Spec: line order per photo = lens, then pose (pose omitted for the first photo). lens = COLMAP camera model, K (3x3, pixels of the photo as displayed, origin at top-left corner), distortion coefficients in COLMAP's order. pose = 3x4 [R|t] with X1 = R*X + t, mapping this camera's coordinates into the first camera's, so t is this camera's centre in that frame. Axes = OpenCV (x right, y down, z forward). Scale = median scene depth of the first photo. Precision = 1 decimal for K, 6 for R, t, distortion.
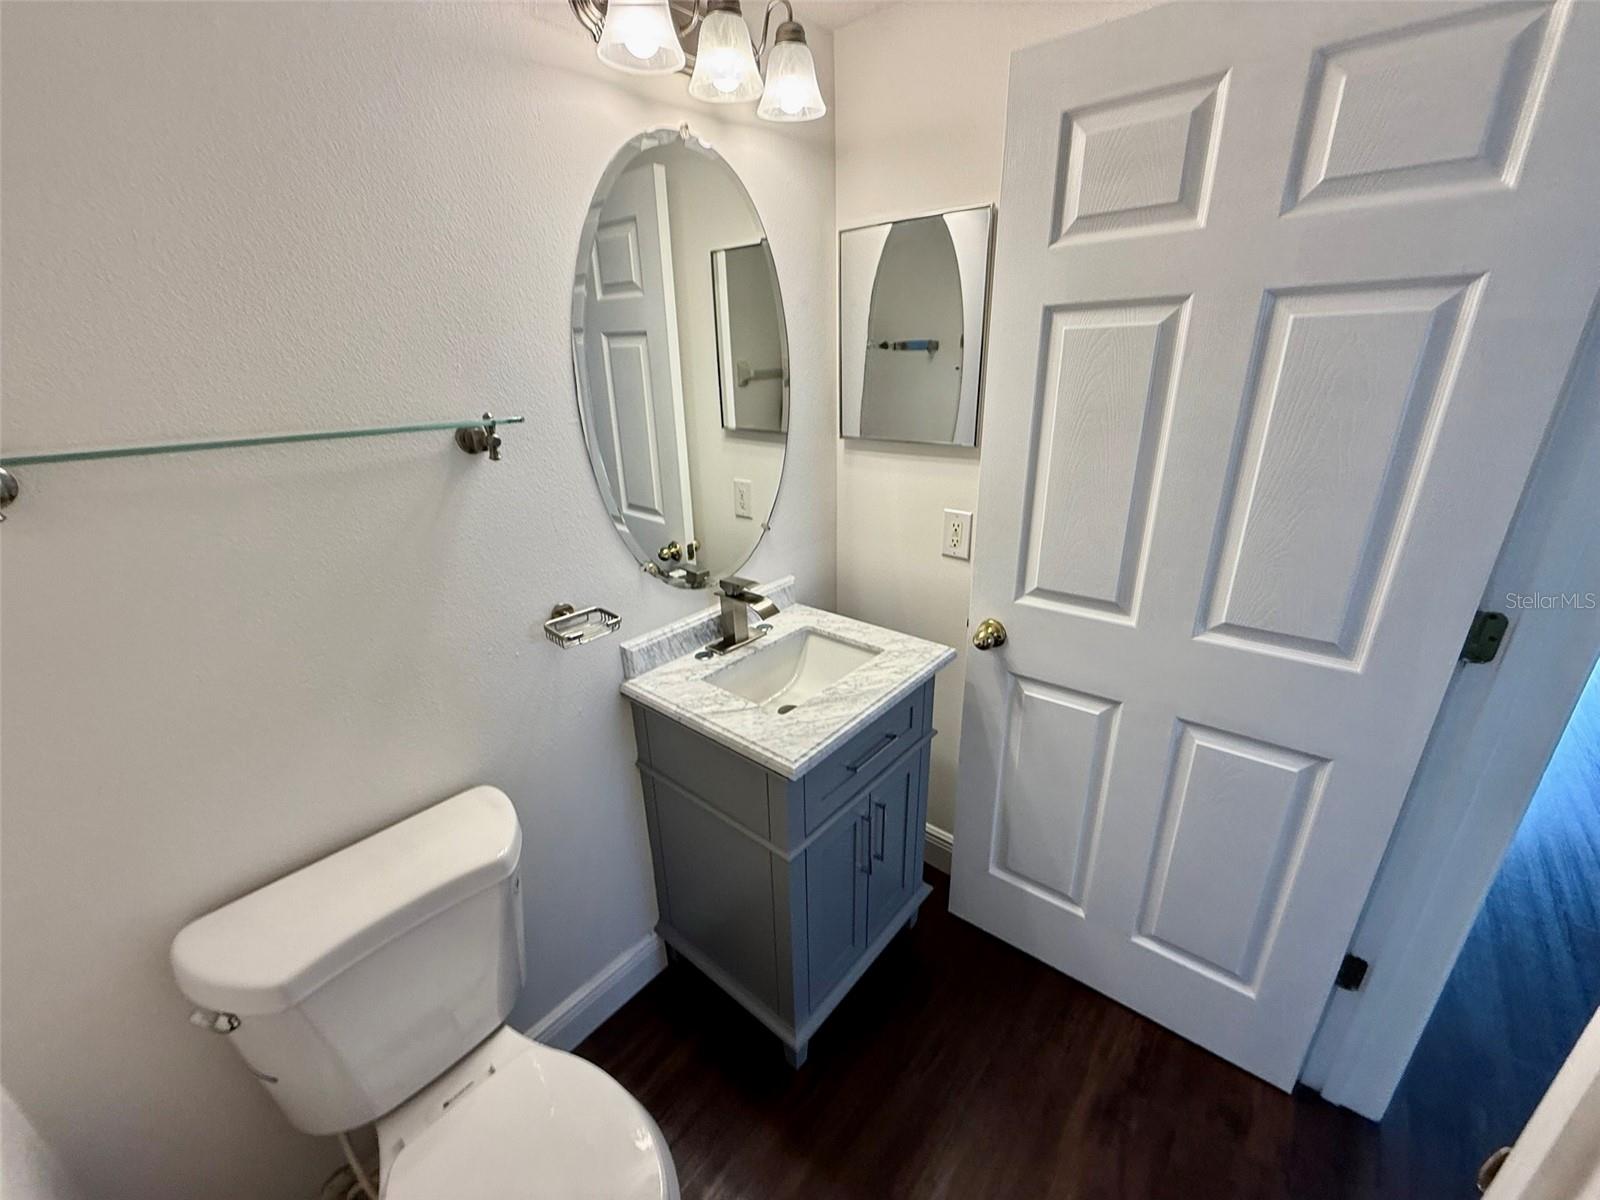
lens RADIAL K [[639.6, 0, 794.8], [0, 639.6, 600.2], [0, 0, 1]] dist [-0.001050, 0.000107]
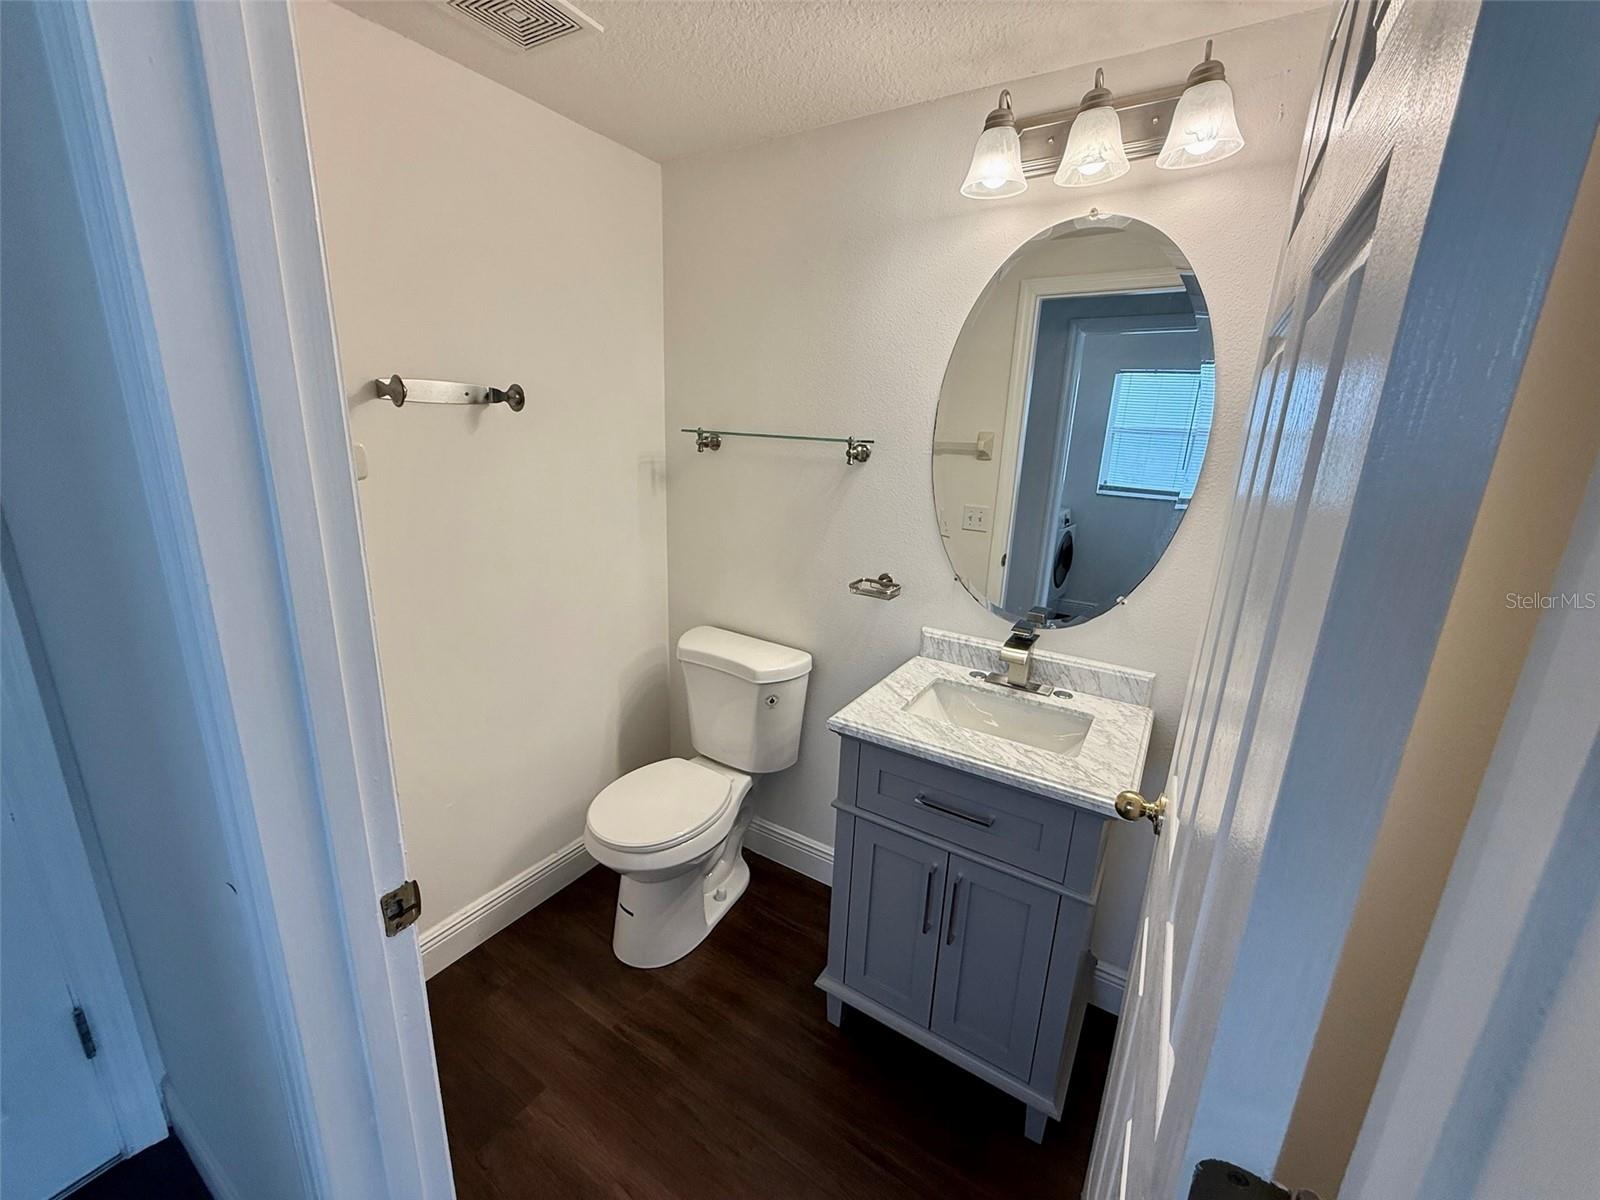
lens RADIAL K [[639.6, 0, 794.8], [0, 639.6, 600.2], [0, 0, 1]] dist [-0.001050, 0.000107]
pose [[0.141521, 0.288969, -0.946820, 0.860908], [-0.395569, 0.893276, 0.213502, -0.145402], [0.907468, 0.344317, 0.240724, 0.427141]]
